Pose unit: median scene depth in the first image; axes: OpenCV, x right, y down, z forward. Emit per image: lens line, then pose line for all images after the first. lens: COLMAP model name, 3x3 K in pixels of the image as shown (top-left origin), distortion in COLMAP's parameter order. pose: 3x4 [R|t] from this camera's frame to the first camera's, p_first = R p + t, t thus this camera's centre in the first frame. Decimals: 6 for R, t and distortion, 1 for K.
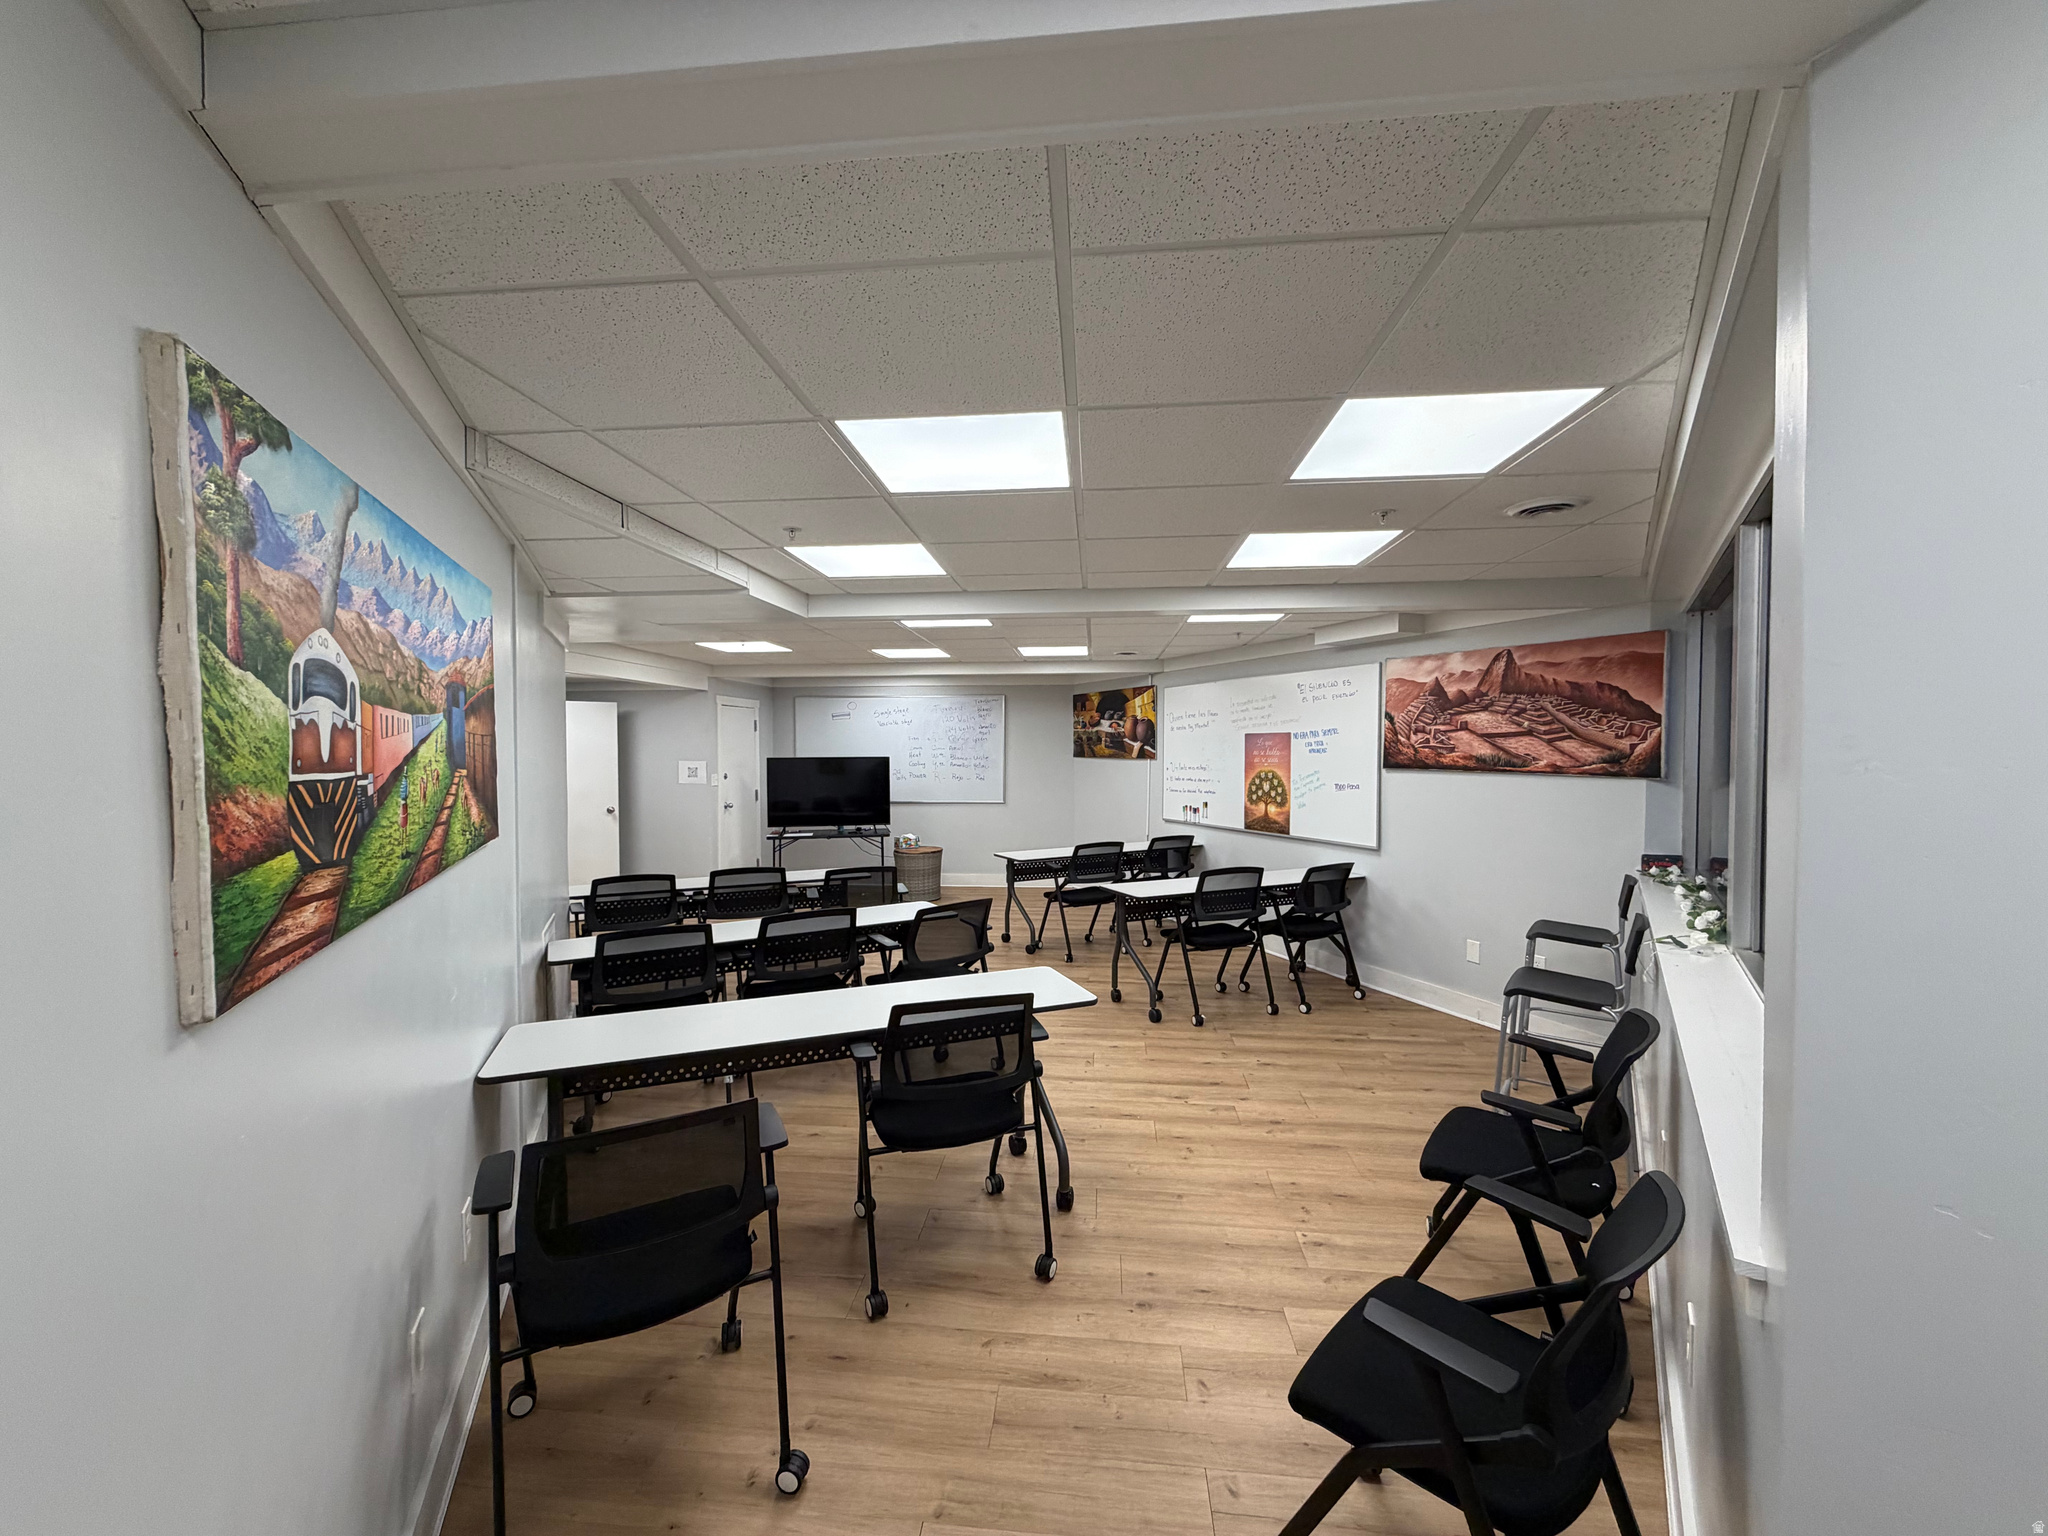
lens RADIAL K [[828.8, 0, 1025.3], [0, 828.8, 766.1], [0, 0, 1]] dist [-0.000736, -0.000150]
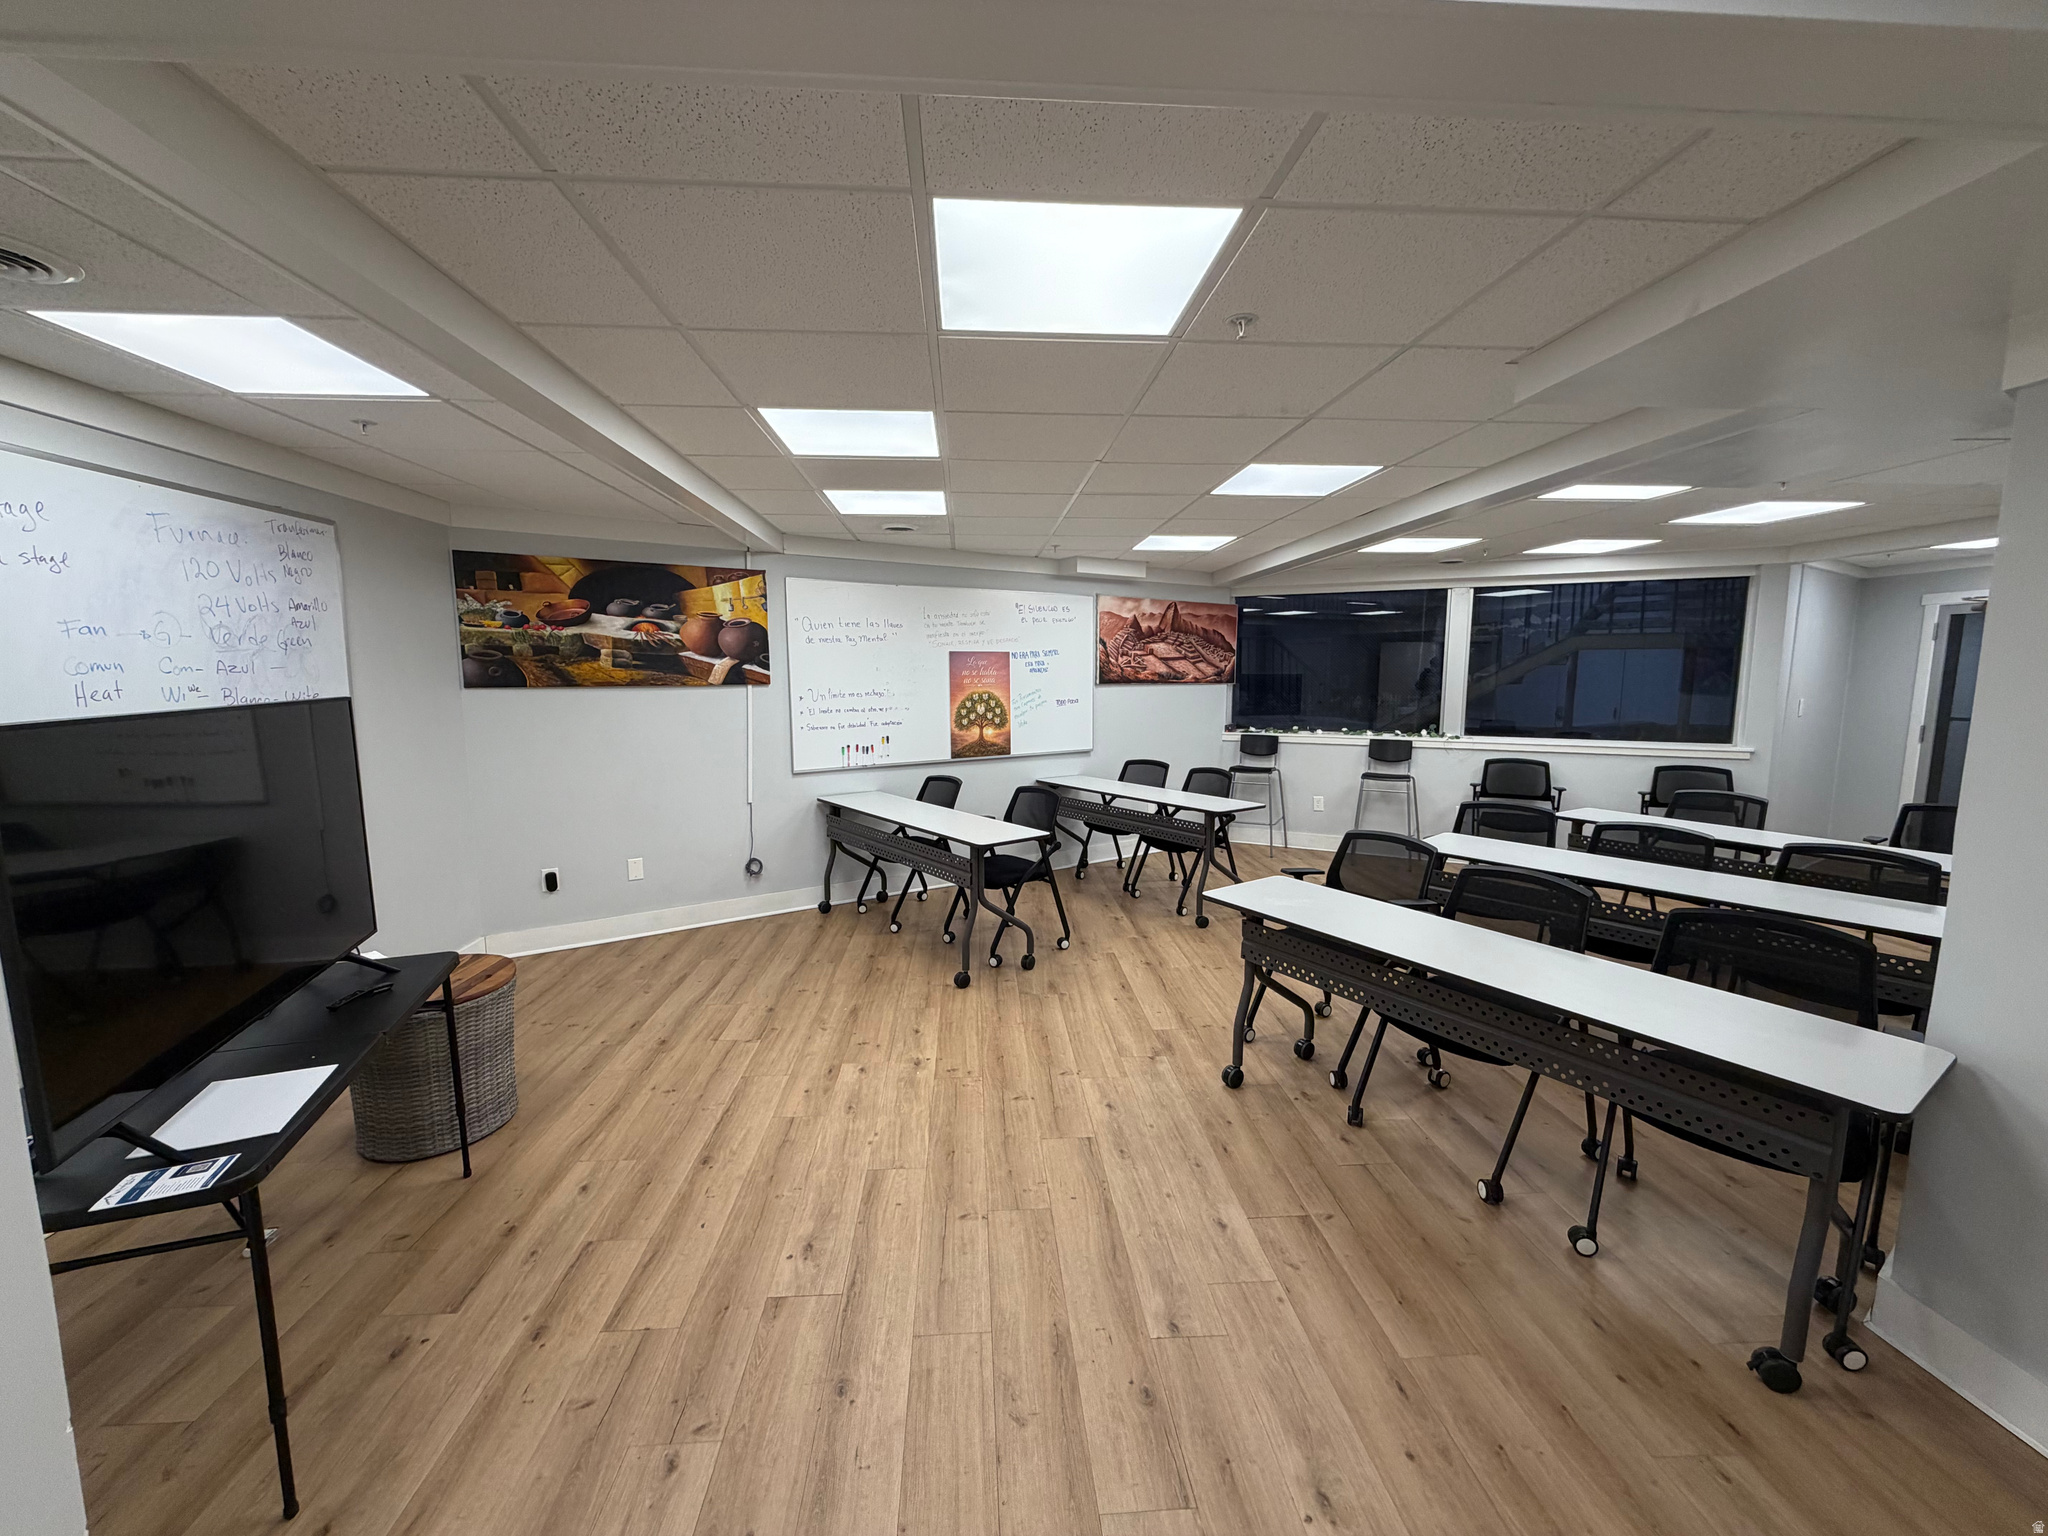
lens RADIAL K [[828.8, 0, 1027.6], [0, 828.8, 773.1], [0, 0, 1]] dist [-0.000736, -0.000150]
pose [[-0.171872, -0.117480, 0.978089, -0.659231], [0.027050, 0.991927, 0.123895, -0.018406], [-0.984748, 0.047751, -0.167306, 1.125329]]
